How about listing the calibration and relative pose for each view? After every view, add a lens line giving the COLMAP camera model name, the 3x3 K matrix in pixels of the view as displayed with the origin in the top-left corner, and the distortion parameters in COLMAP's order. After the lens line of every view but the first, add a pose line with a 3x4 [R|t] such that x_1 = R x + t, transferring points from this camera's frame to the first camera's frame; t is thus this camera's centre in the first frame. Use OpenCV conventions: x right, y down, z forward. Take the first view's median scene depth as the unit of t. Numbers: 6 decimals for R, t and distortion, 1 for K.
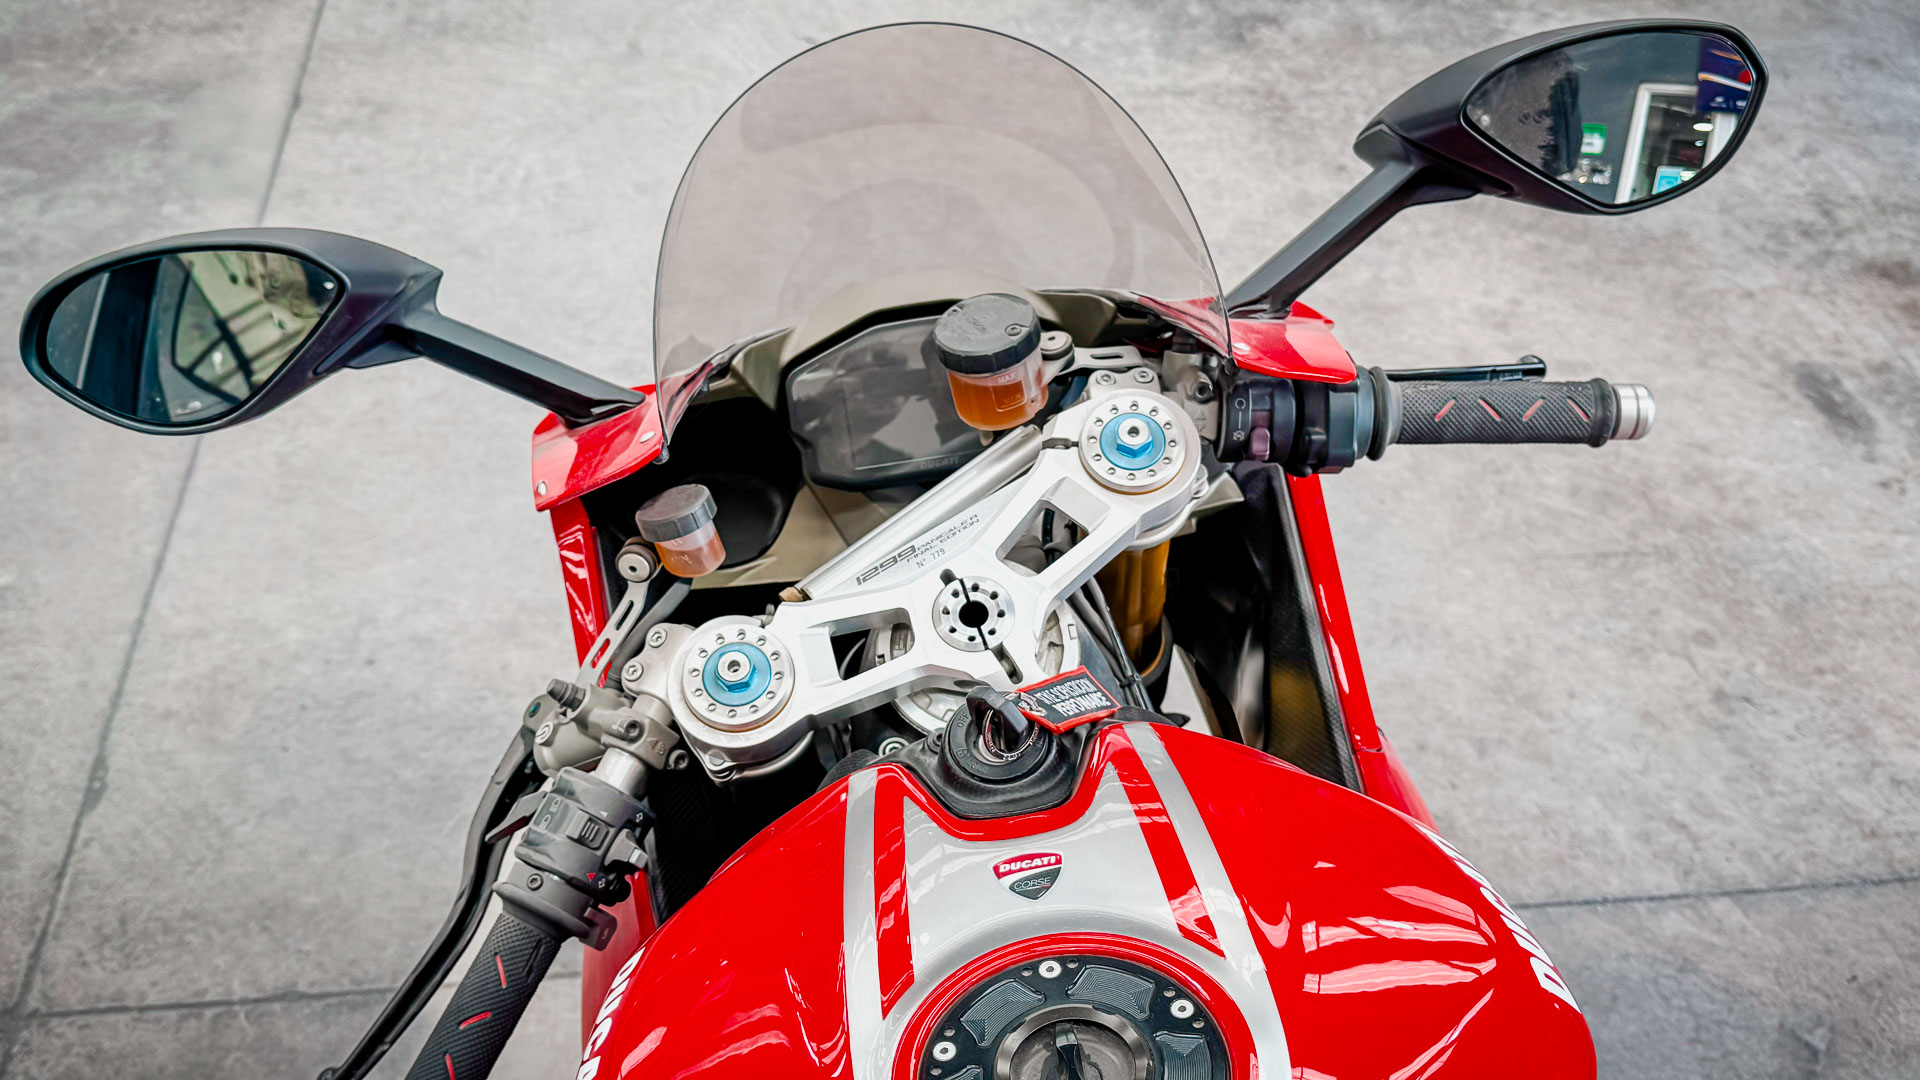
lens RADIAL K [[1850.8, 0, 971.2], [0, 1850.8, 542.7], [0, 0, 1]] dist [0.201427, -0.428722]
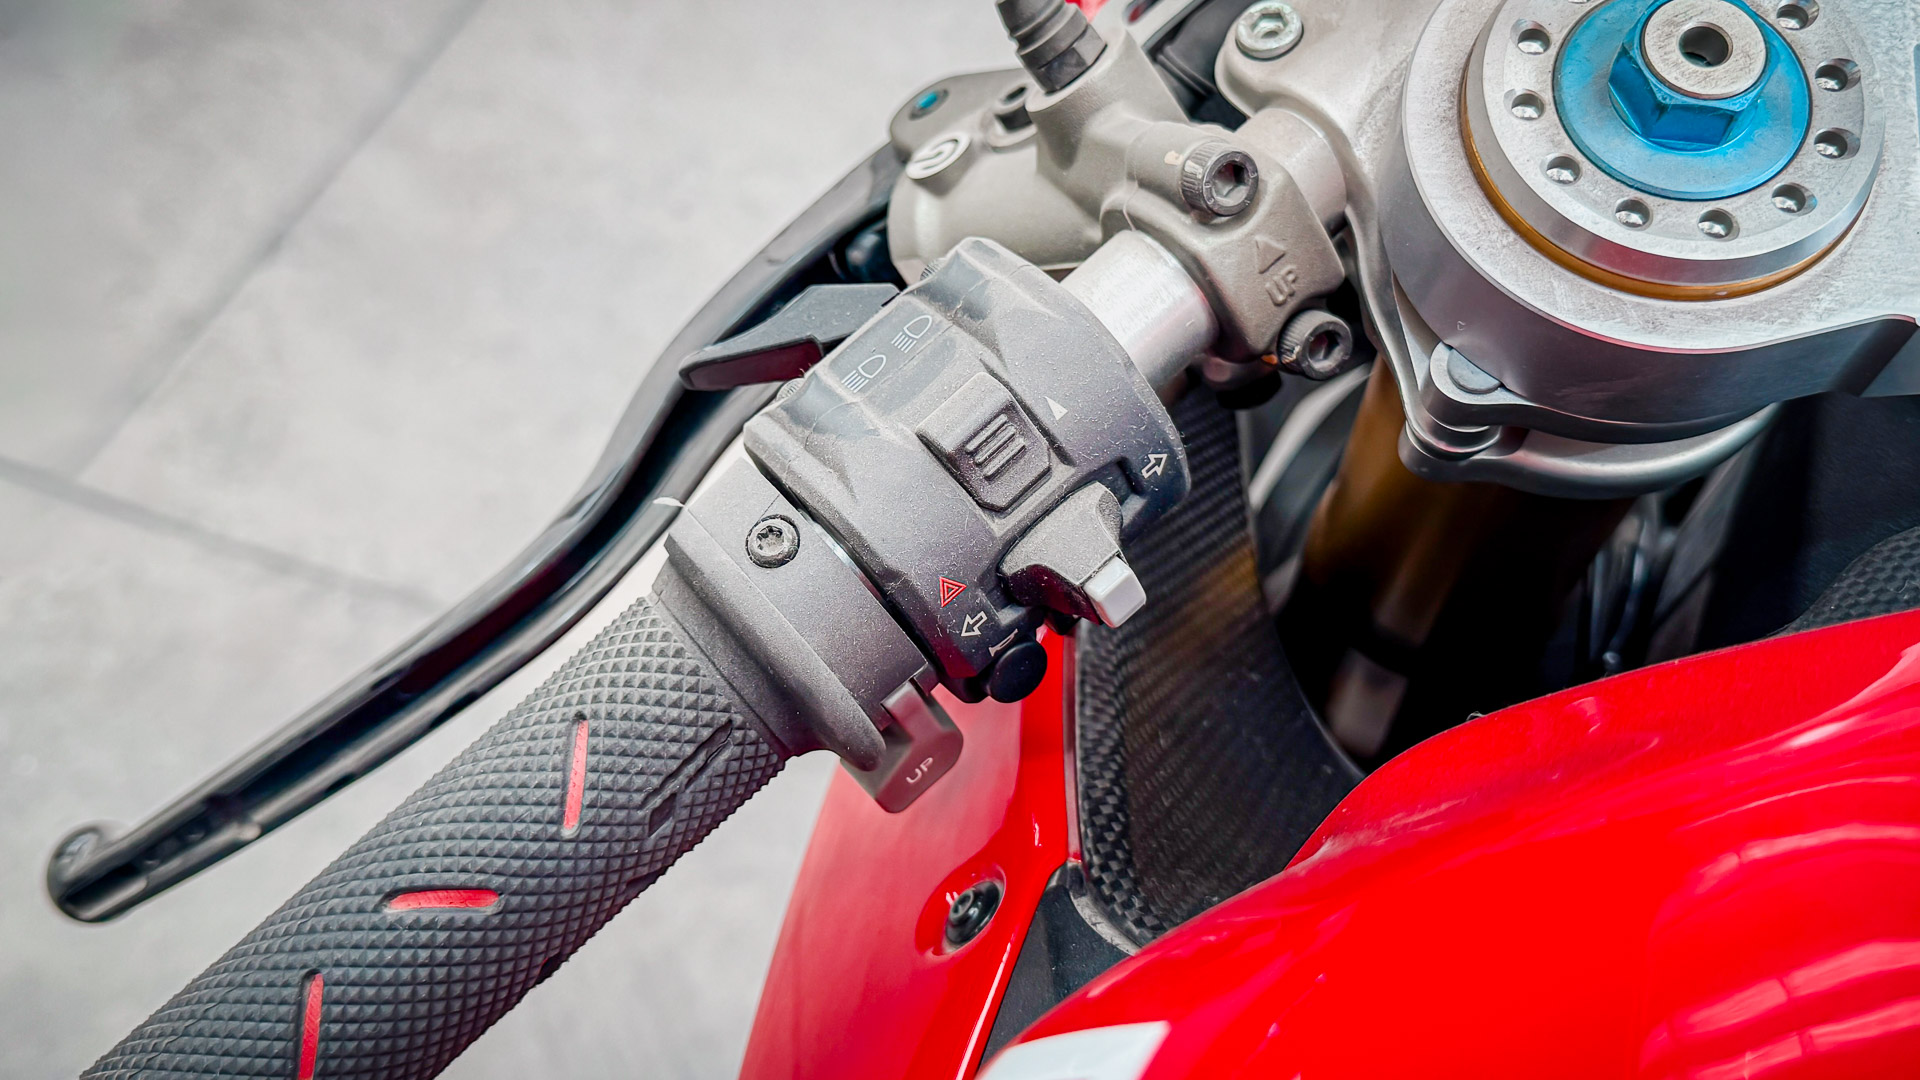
lens RADIAL K [[1581.9, 0, 960.0], [0, 1581.9, 540.0], [0, 0, 1]] dist [-0.001501, -0.000565]
pose [[0.926917, 0.349012, -0.137897, -0.166311], [-0.335297, 0.935271, 0.113334, 0.138868], [0.168525, -0.058815, 0.983941, 0.740046]]
